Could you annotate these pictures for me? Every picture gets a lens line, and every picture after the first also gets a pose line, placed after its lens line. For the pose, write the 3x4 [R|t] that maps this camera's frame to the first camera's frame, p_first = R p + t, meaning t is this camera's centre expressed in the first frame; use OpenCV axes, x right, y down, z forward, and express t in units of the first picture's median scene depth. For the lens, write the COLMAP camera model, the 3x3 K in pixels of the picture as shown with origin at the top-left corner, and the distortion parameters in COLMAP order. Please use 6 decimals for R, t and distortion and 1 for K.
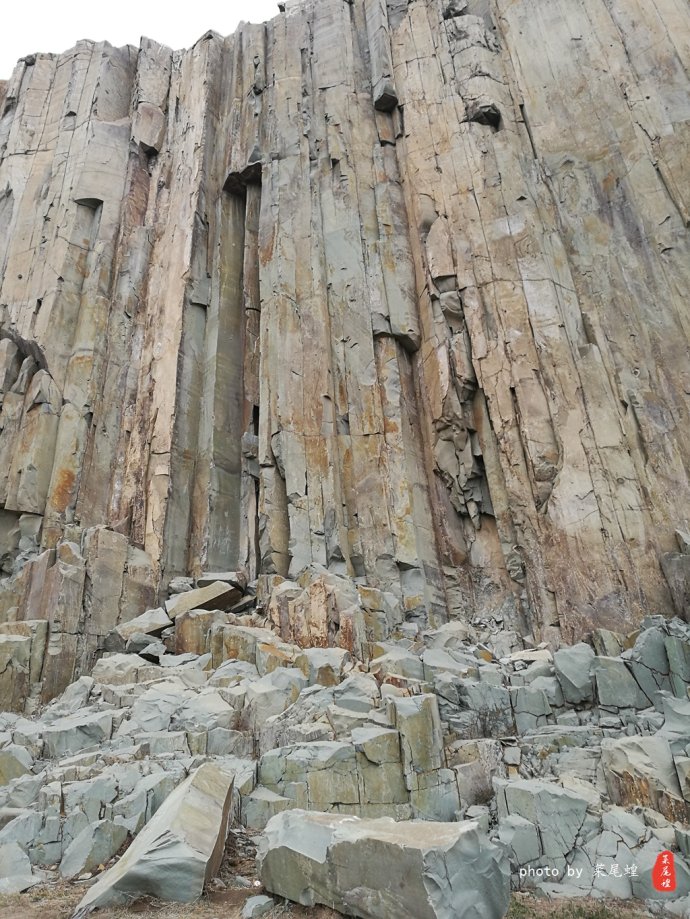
lens RADIAL K [[723.3, 0, 336.6], [0, 723.3, 460.5], [0, 0, 1]] dist [0.049302, -0.040882]
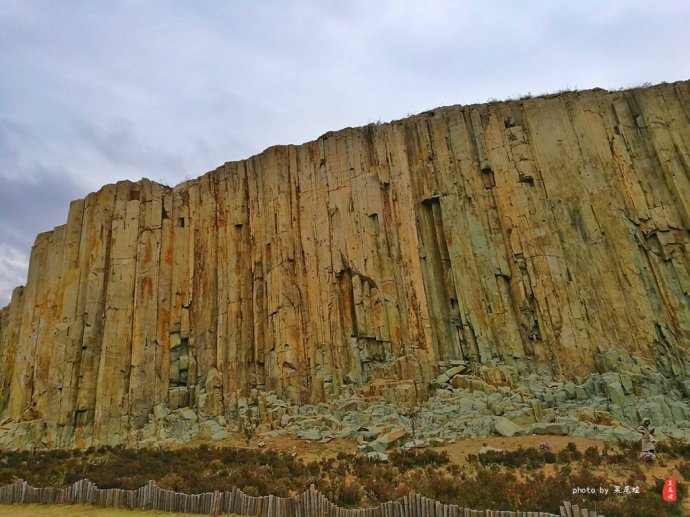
lens RADIAL K [[543.1, 0, 344.9], [0, 543.1, 261.7], [0, 0, 1]] dist [0.049302, -0.040882]
pose [[0.997113, -0.066028, -0.037489, -0.476078], [0.070338, 0.989203, 0.128568, -0.561533], [0.028595, -0.130834, 0.990992, -1.222736]]
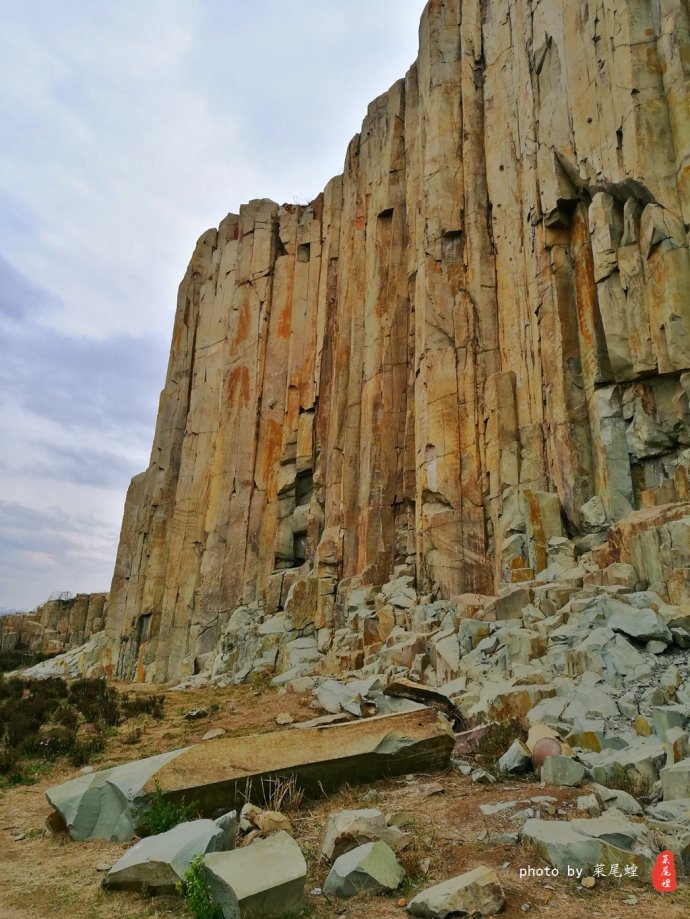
lens RADIAL K [[723.3, 0, 336.6], [0, 723.3, 460.5], [0, 0, 1]] dist [0.049302, -0.040882]
pose [[0.637056, -0.211439, -0.741251, -0.079392], [0.324512, 0.945838, 0.009099, 0.030554], [0.699179, -0.246342, 0.671166, 0.129032]]
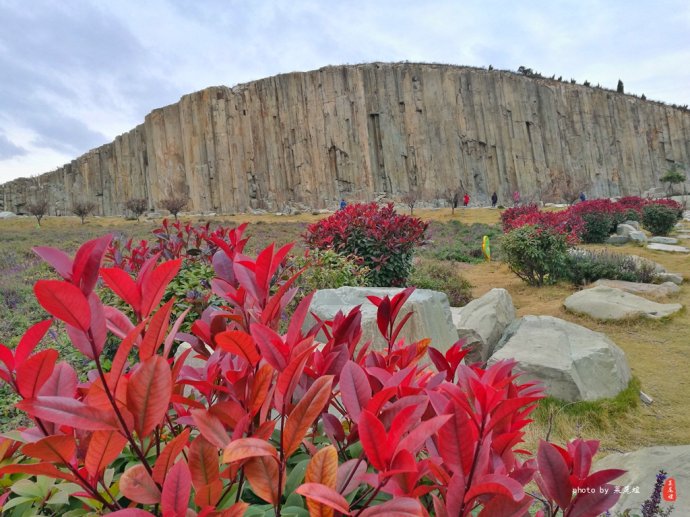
lens RADIAL K [[543.1, 0, 344.9], [0, 543.1, 261.7], [0, 0, 1]] dist [0.049302, -0.040882]
pose [[0.974695, -0.046982, 0.218545, -1.610450], [-0.056352, 0.894445, 0.443612, -1.506660], [-0.216318, -0.444702, 0.869164, -3.714098]]
